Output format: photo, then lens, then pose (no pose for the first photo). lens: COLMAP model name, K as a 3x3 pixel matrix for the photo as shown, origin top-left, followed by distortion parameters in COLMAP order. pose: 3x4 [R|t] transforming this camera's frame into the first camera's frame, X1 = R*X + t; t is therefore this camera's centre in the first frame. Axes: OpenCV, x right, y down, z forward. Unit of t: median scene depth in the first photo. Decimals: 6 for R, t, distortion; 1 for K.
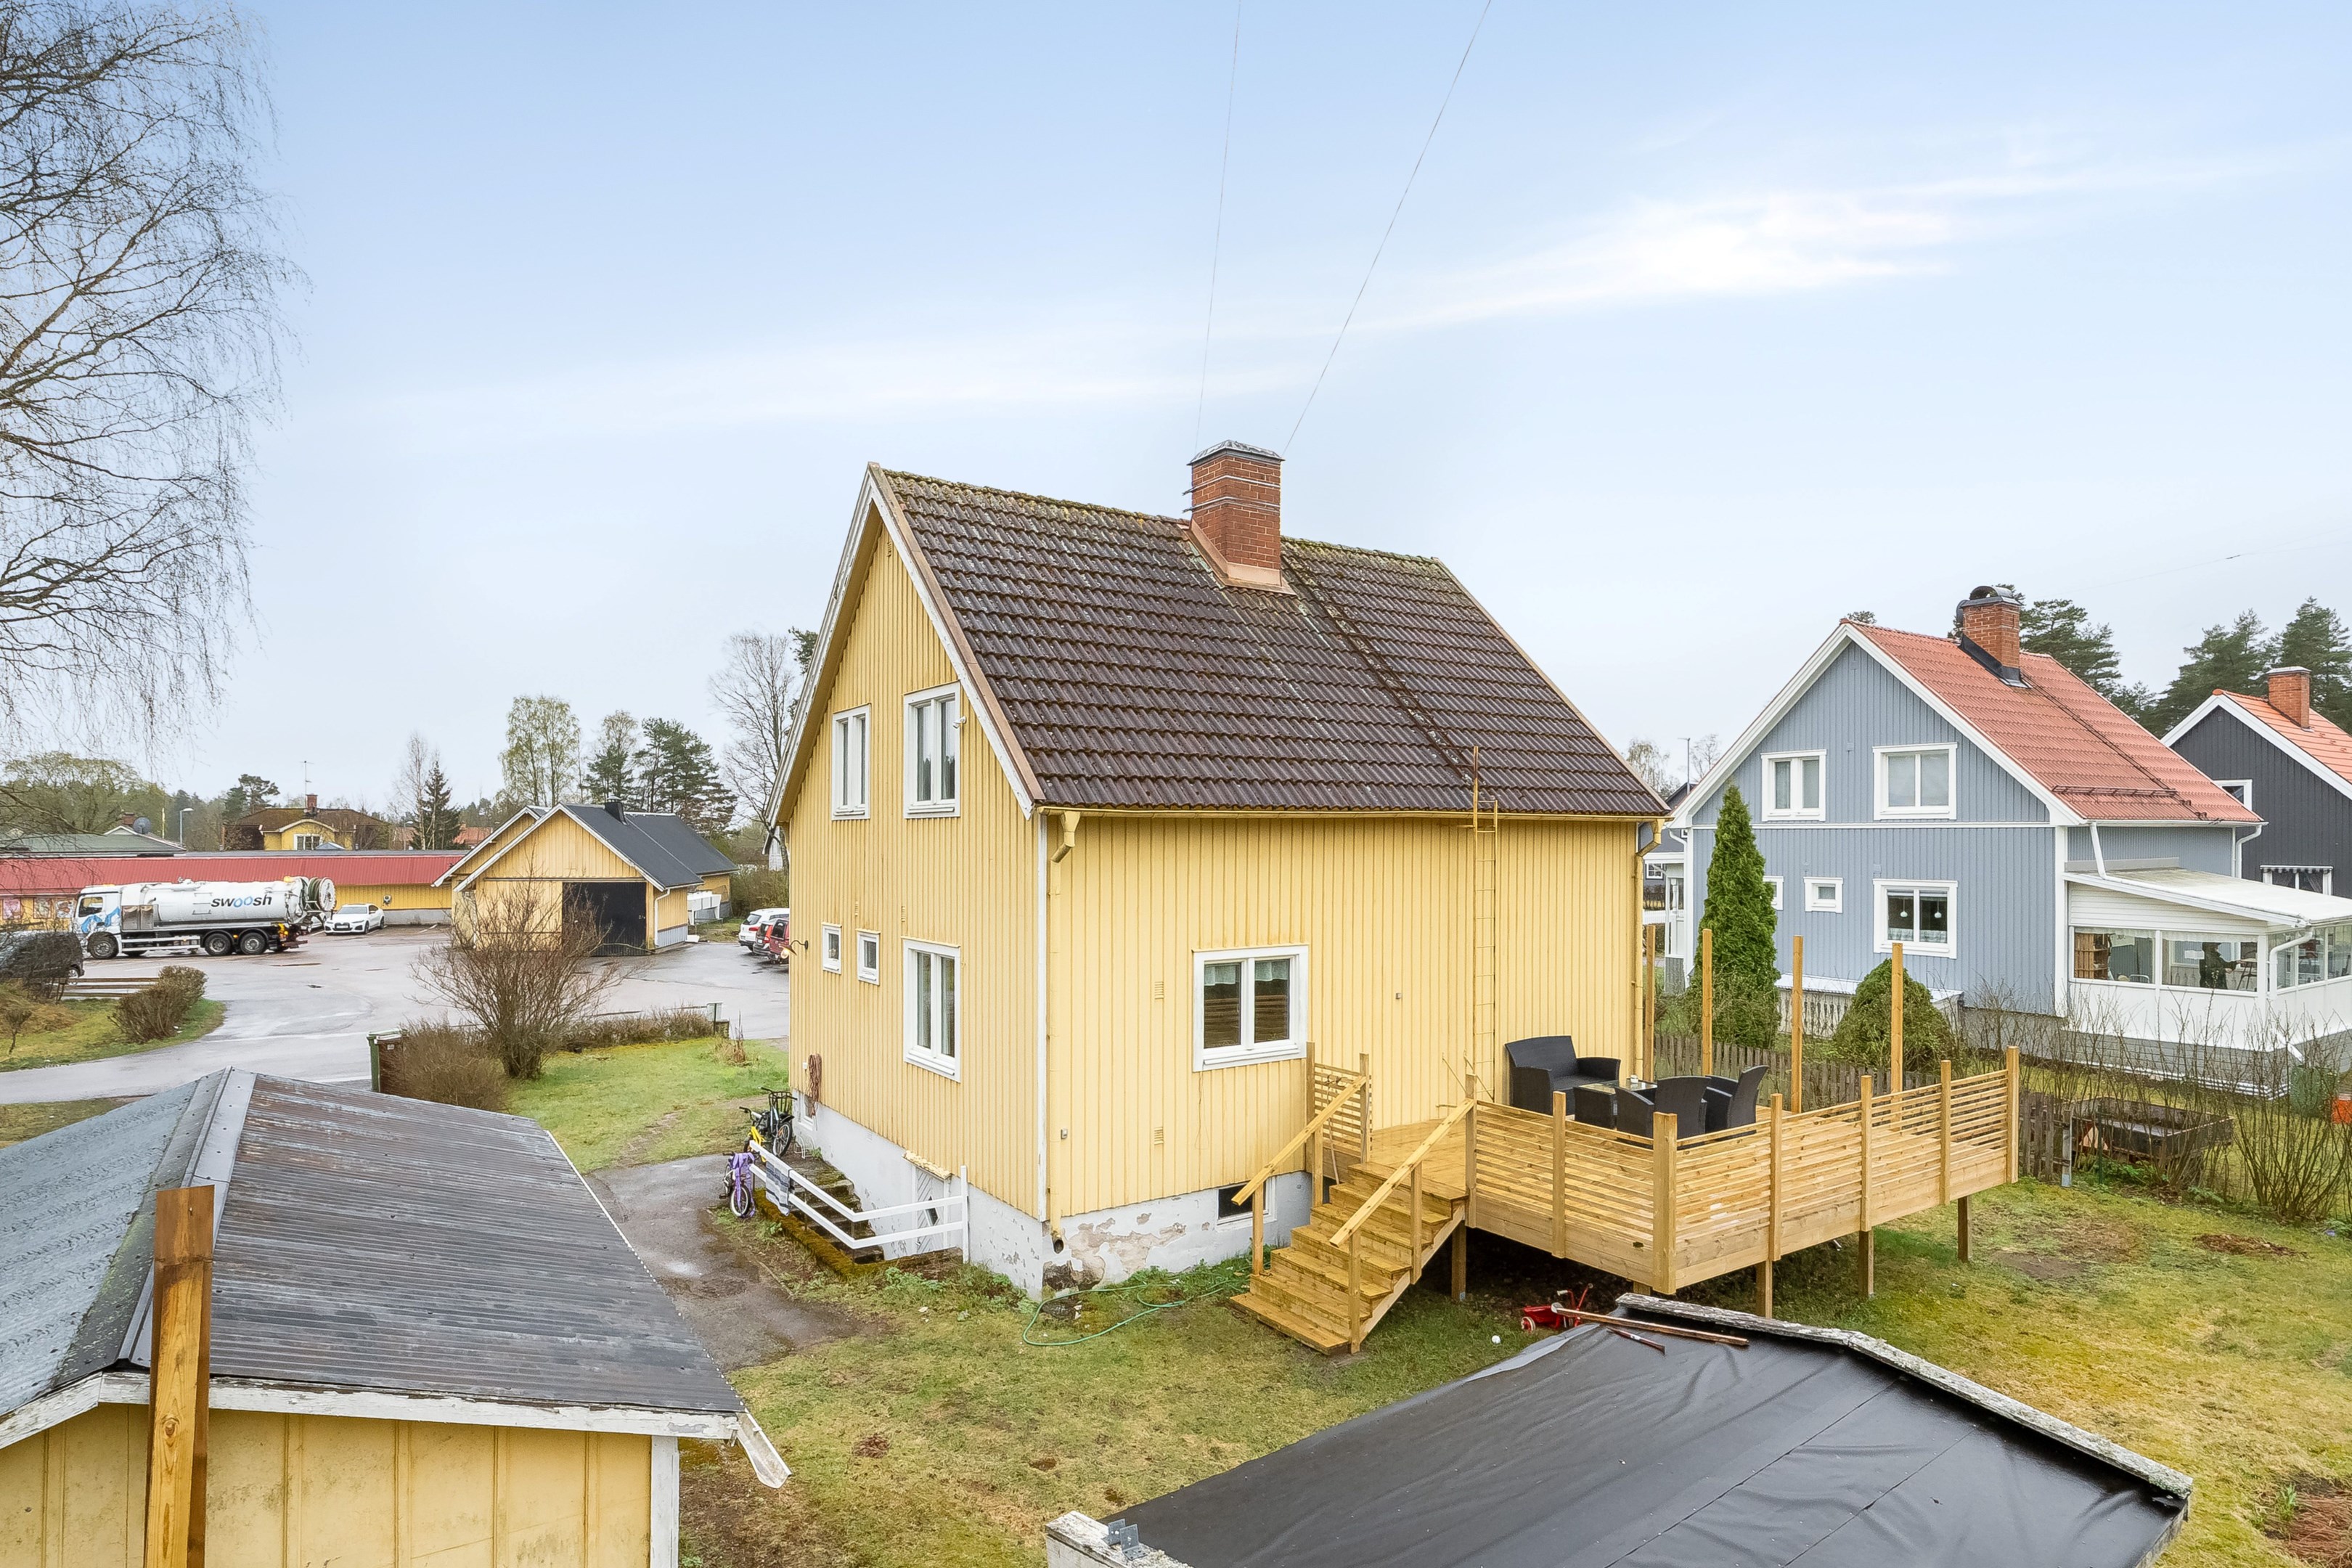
lens RADIAL K [[1284.4, 0, 1226.7], [0, 1284.4, 865.0], [0, 0, 1]] dist [-0.000303, -0.000534]
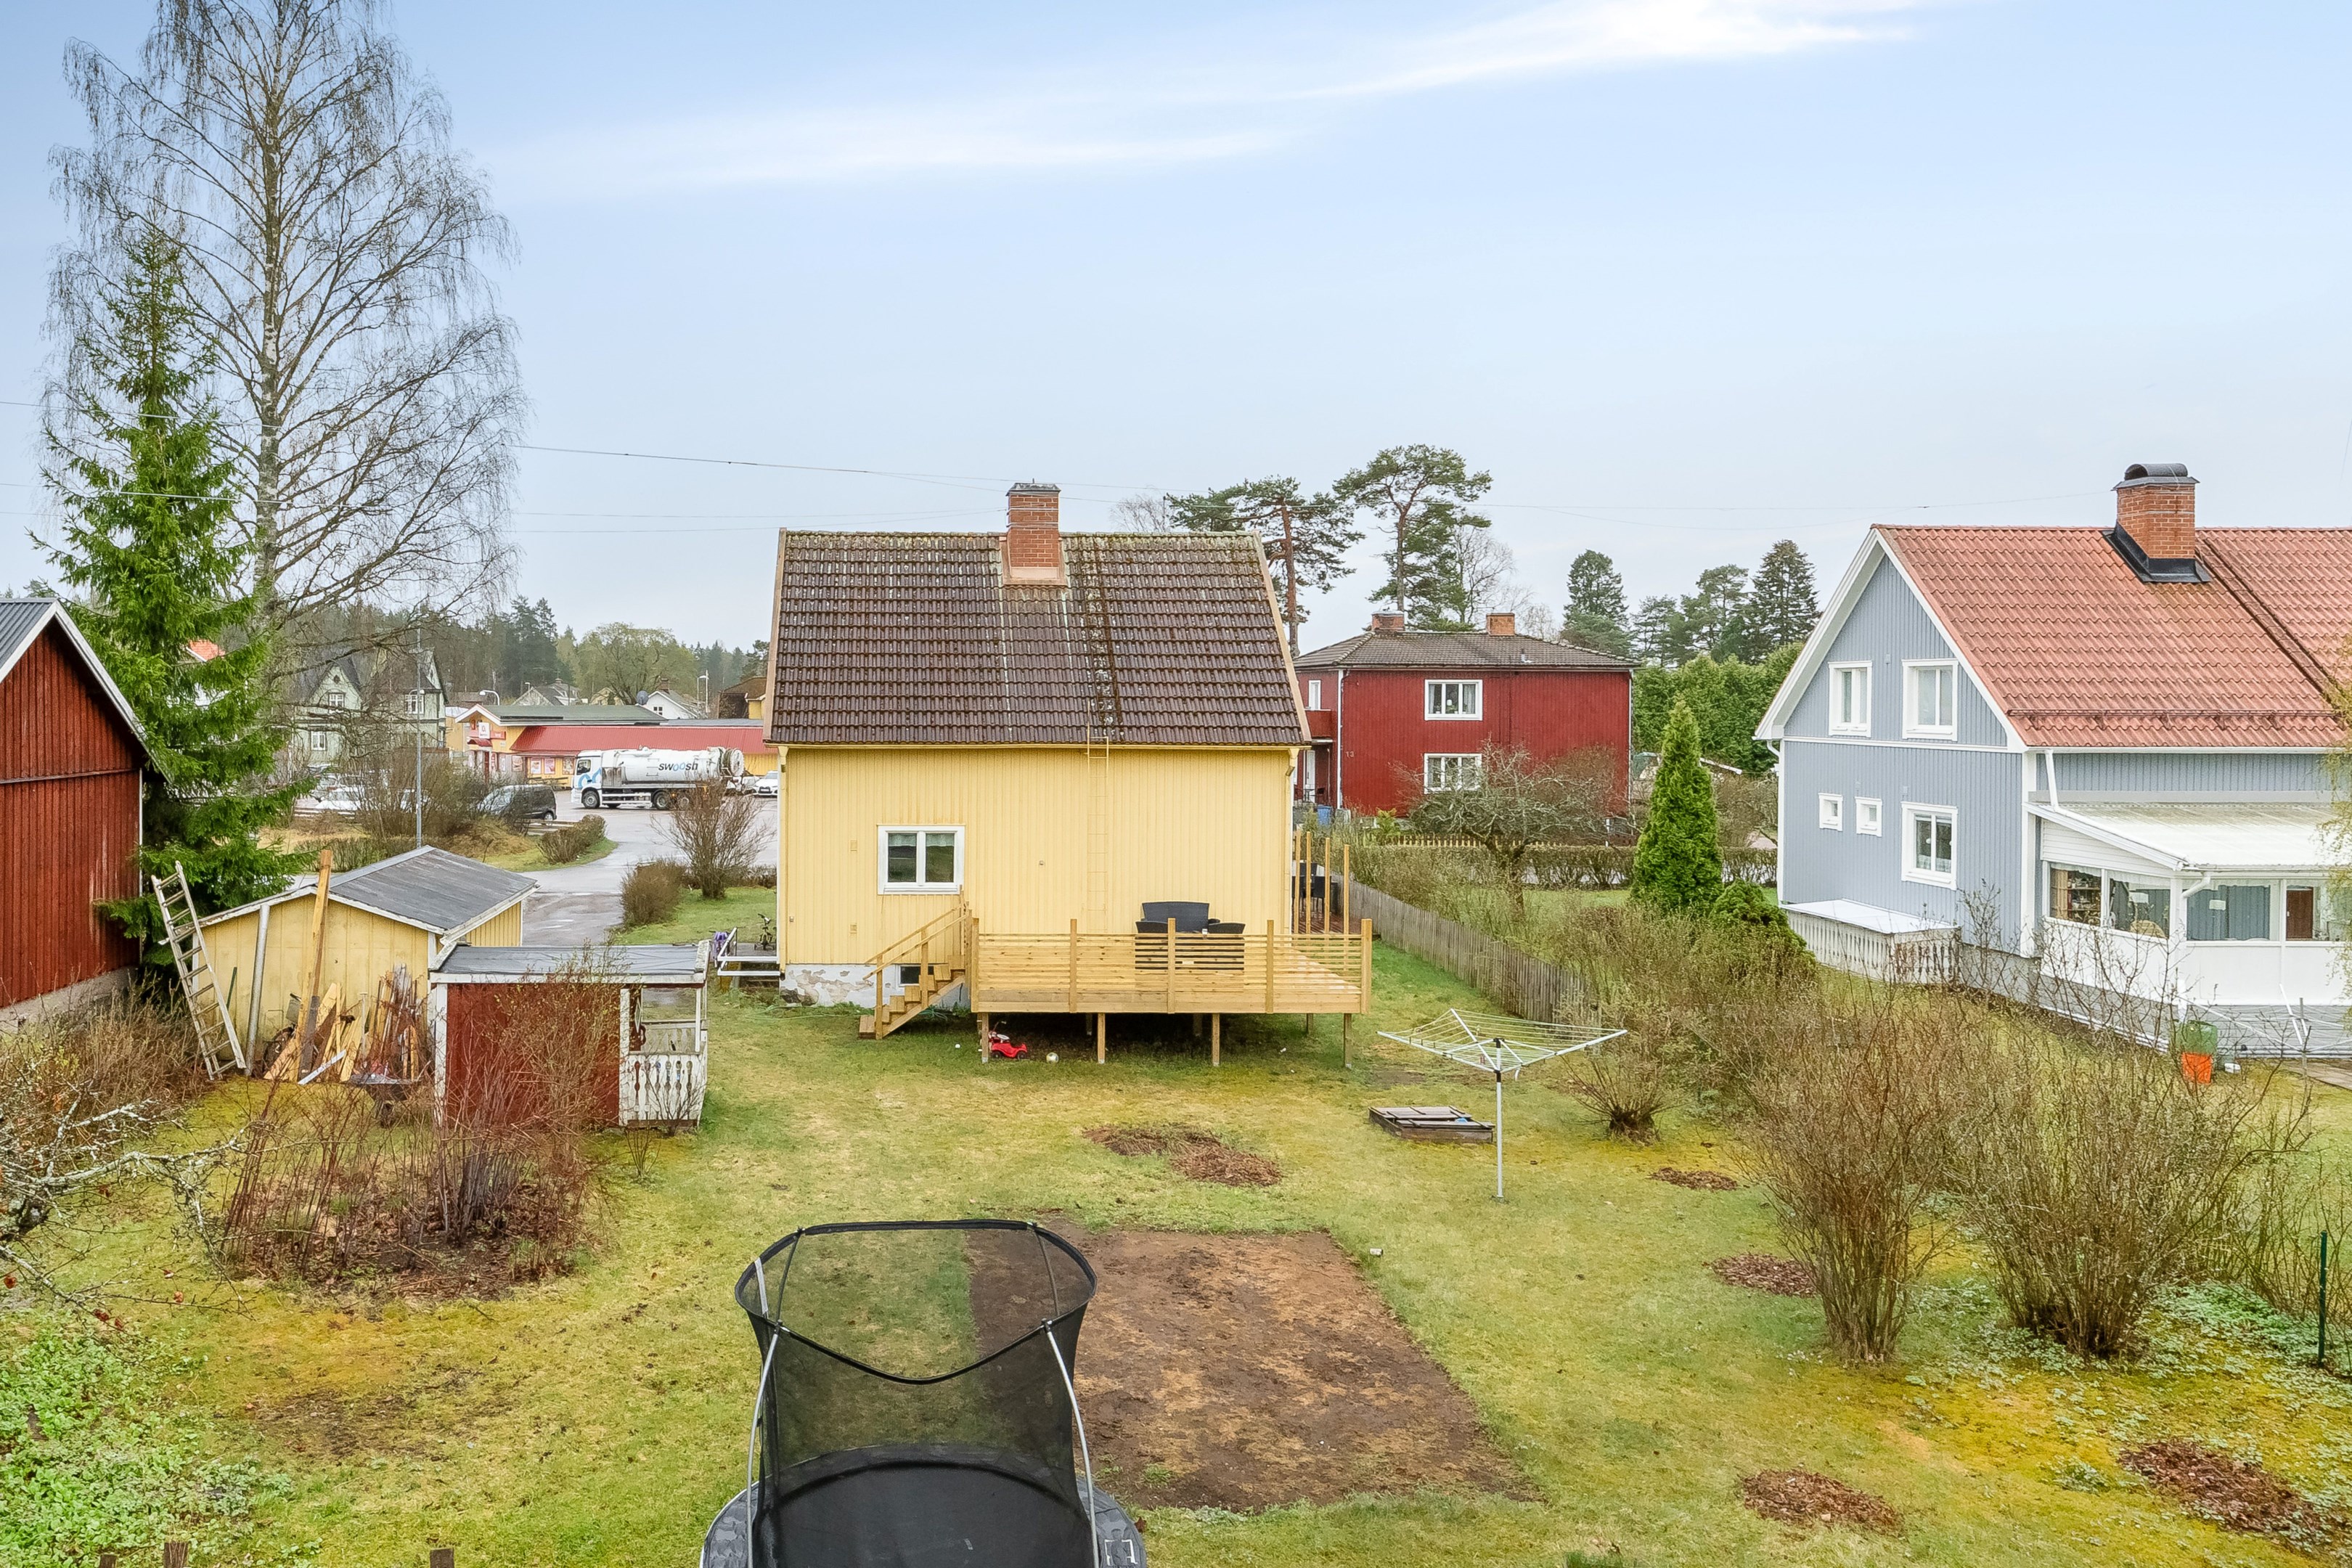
lens RADIAL K [[1991.6, 0, 1165.4], [0, 1991.6, 779.1], [0, 0, 1]] dist [-0.008556, 0.001719]
pose [[0.862341, 0.034797, -0.505132, 0.884943], [-0.020514, 0.999218, 0.033812, -0.049584], [0.505913, -0.018795, 0.862380, -0.595534]]
